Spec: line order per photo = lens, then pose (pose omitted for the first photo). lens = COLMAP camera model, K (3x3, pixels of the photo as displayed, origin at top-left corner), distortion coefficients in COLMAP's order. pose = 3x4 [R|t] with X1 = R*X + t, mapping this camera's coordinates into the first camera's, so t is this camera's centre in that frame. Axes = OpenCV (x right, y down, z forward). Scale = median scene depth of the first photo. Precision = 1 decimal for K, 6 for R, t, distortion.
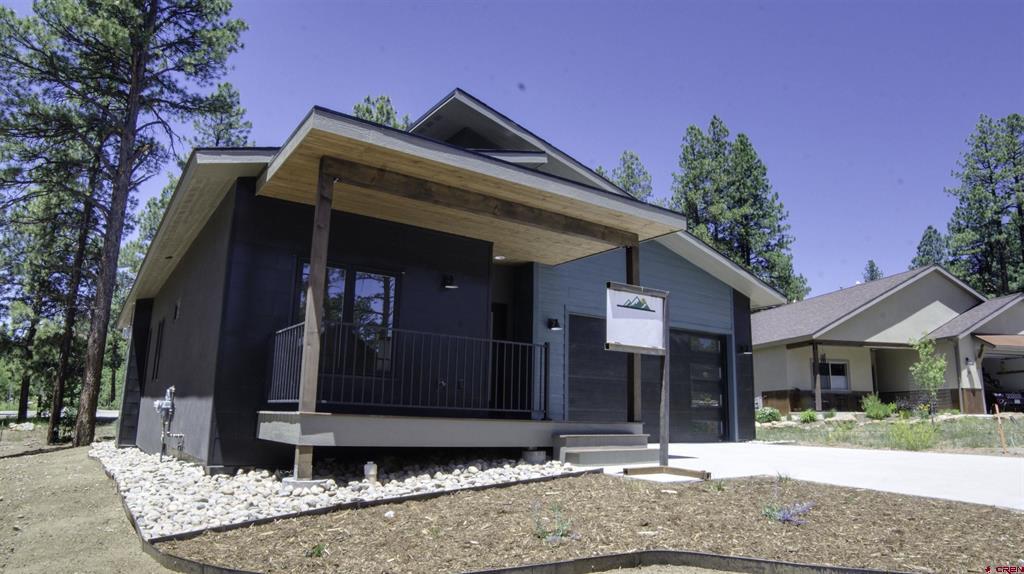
lens RADIAL K [[636.2, 0, 512.0], [0, 636.2, 287.0], [0, 0, 1]] dist [-0.109003, 0.045678]
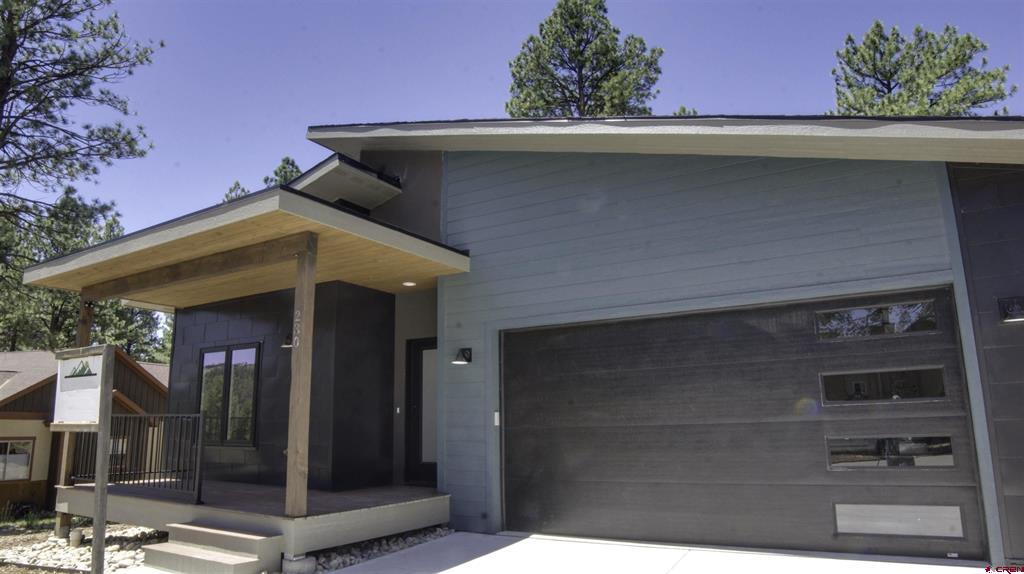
lens RADIAL K [[636.2, 0, 512.0], [0, 636.2, 287.0], [0, 0, 1]] dist [-0.109003, 0.045678]
pose [[0.411009, -0.213810, -0.886204, 0.347301], [0.207420, 0.968544, -0.137477, 0.044440], [0.887721, -0.127312, 0.442428, 0.356180]]
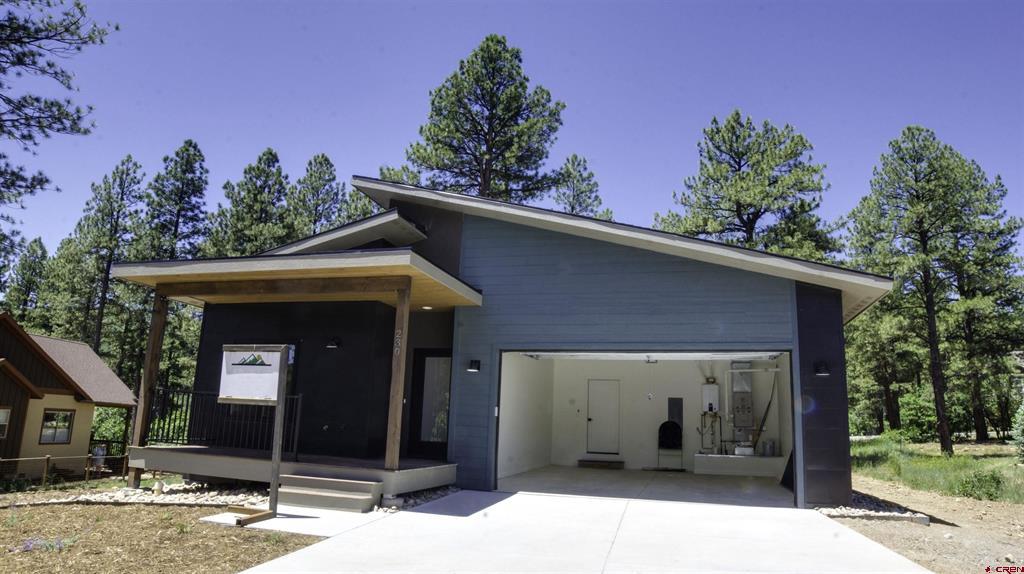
lens RADIAL K [[628.1, 0, 512.0], [0, 628.1, 287.0], [0, 0, 1]] dist [-0.100759, 0.028602]
pose [[0.631100, -0.161295, -0.758747, 0.412334], [0.131042, 0.986253, -0.100663, 0.021113], [0.764553, -0.035899, 0.643561, 0.200919]]
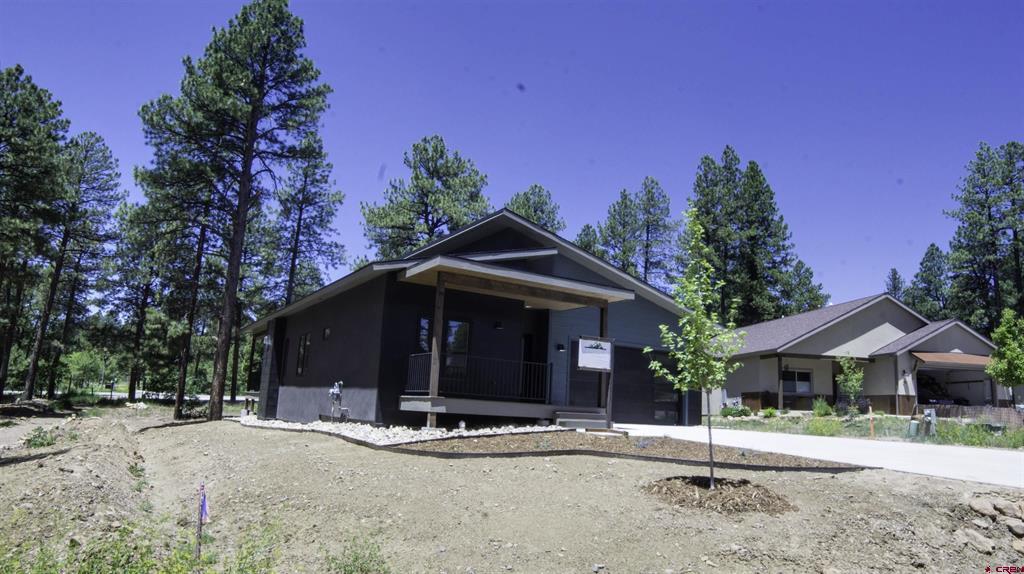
lens RADIAL K [[636.2, 0, 512.0], [0, 636.2, 287.0], [0, 0, 1]] dist [-0.109003, 0.045678]
pose [[0.998235, 0.018154, -0.056539, 0.014012], [-0.017632, 0.999797, 0.009723, -0.052507], [0.056704, -0.008708, 0.998353, -0.300366]]
